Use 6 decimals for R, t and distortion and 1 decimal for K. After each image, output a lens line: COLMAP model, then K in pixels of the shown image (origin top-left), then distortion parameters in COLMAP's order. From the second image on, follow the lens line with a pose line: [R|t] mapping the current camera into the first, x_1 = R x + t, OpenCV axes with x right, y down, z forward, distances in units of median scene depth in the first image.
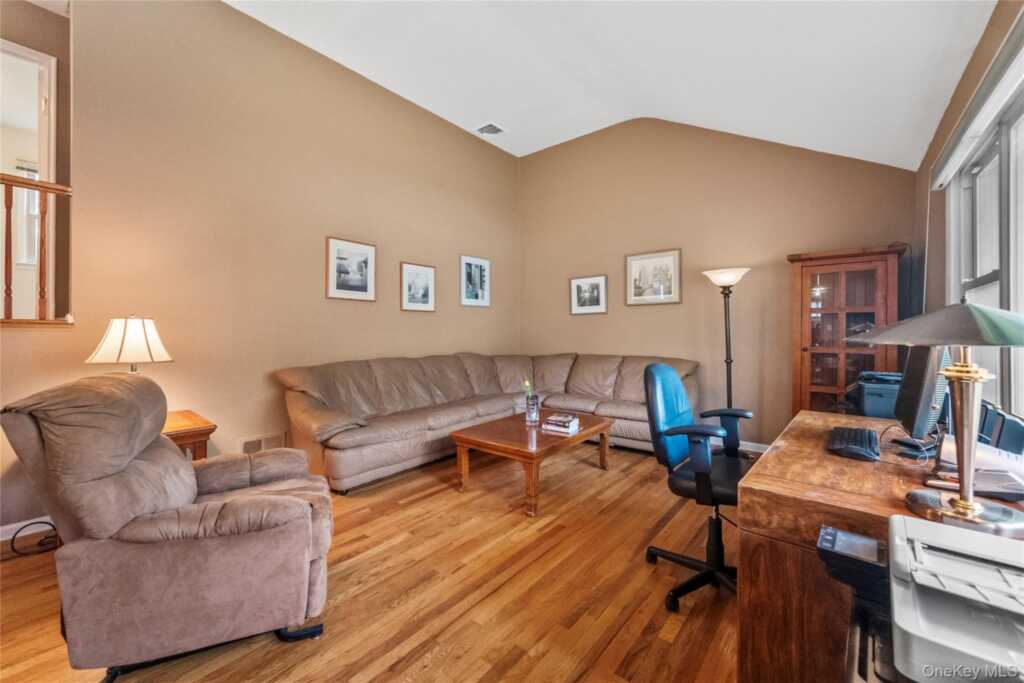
lens RADIAL K [[408.9, 0, 518.7], [0, 408.9, 331.3], [0, 0, 1]] dist [-0.000764, -0.000169]
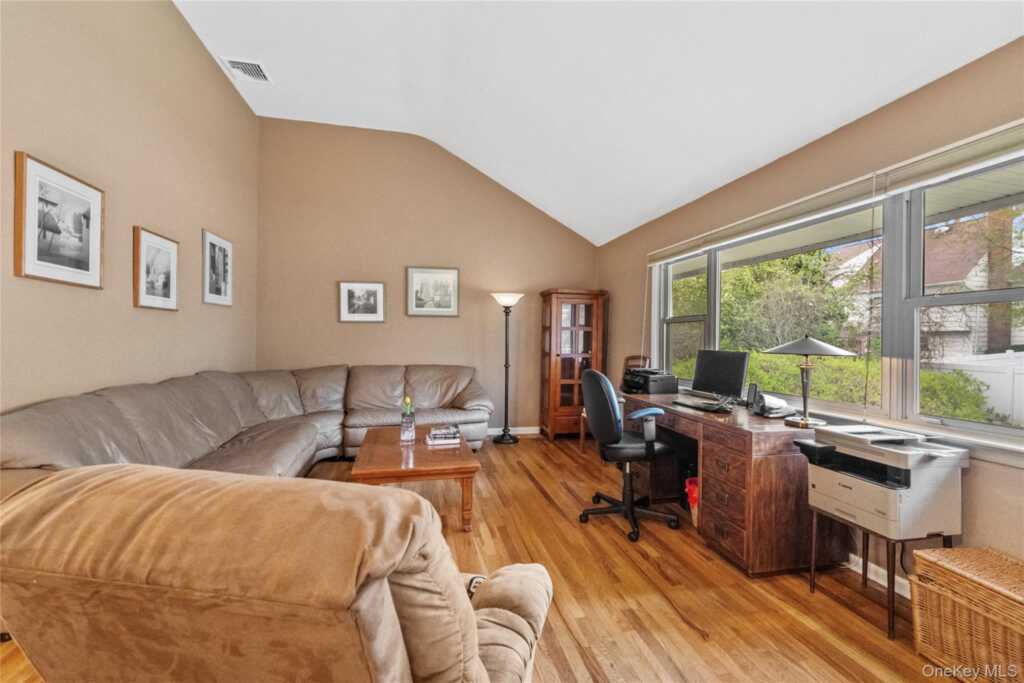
lens RADIAL K [[406.0, 0, 512.0], [0, 406.0, 341.5], [0, 0, 1]] dist [-0.006900, -0.000268]
pose [[0.617559, 0.002229, 0.786521, -0.392059], [-0.011090, 0.999921, 0.005875, -0.008333], [-0.786446, -0.012351, 0.617535, 0.181887]]
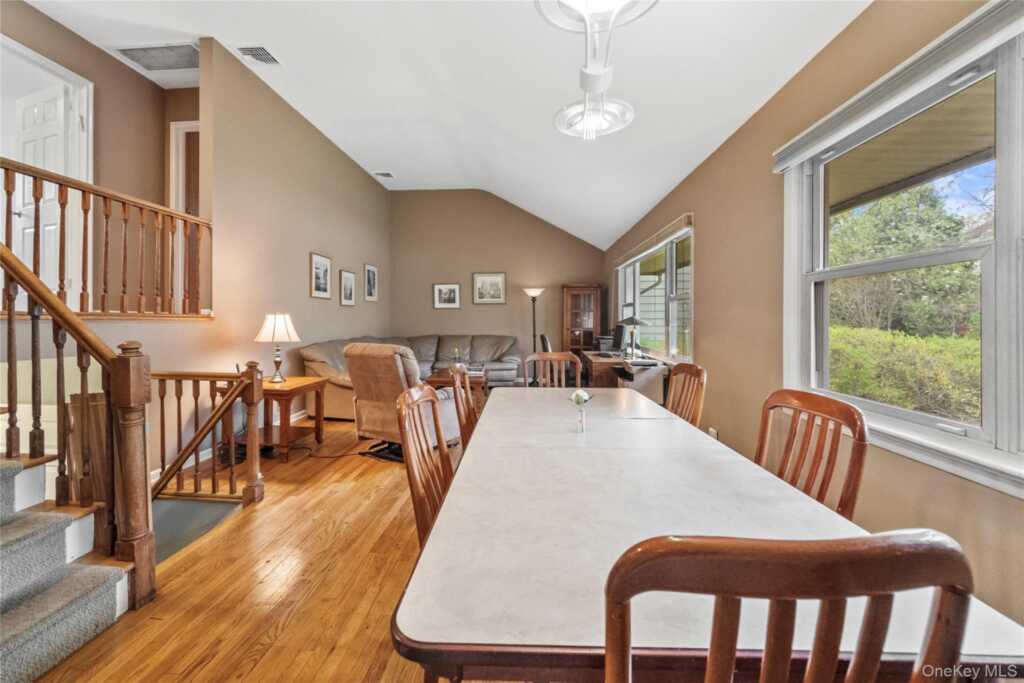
lens RADIAL K [[409.5, 0, 511.3], [0, 409.5, 318.6], [0, 0, 1]] dist [-0.002172, -0.000235]
pose [[0.815327, 0.001125, 0.579000, -0.584003], [-0.003283, 0.999991, 0.002680, -0.011132], [-0.578991, -0.004086, 0.815323, -0.428354]]
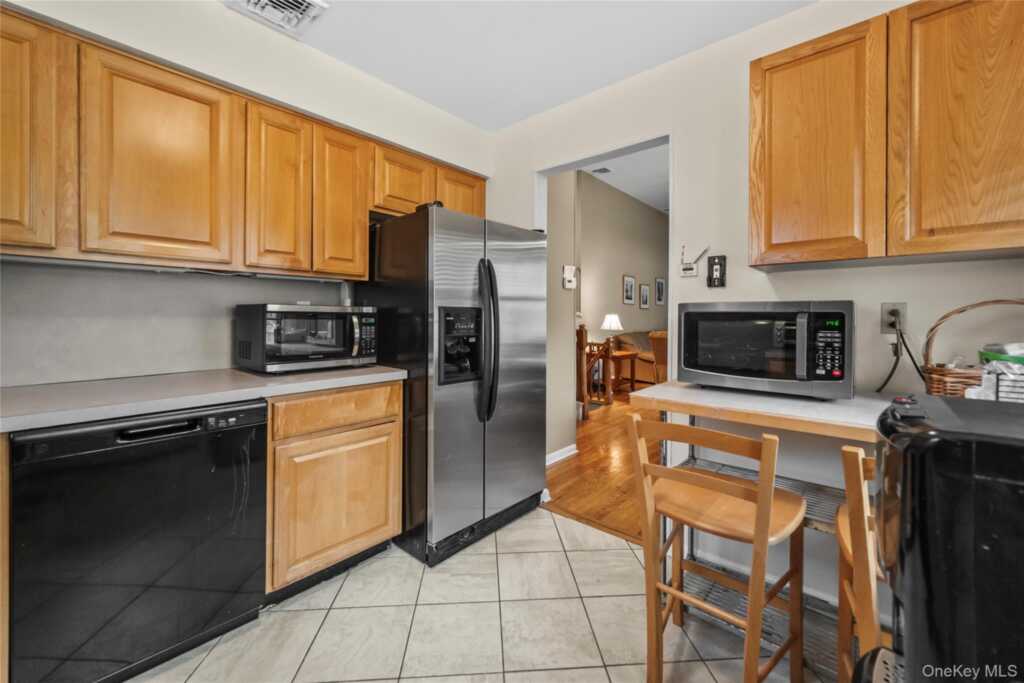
lens RADIAL K [[409.5, 0, 511.3], [0, 409.5, 318.6], [0, 0, 1]] dist [-0.002172, -0.000235]
pose [[0.998973, 0.008077, -0.044578, -0.785247], [-0.007761, 0.999943, 0.007271, -0.010593], [0.044634, -0.006918, 0.998979, -0.976813]]
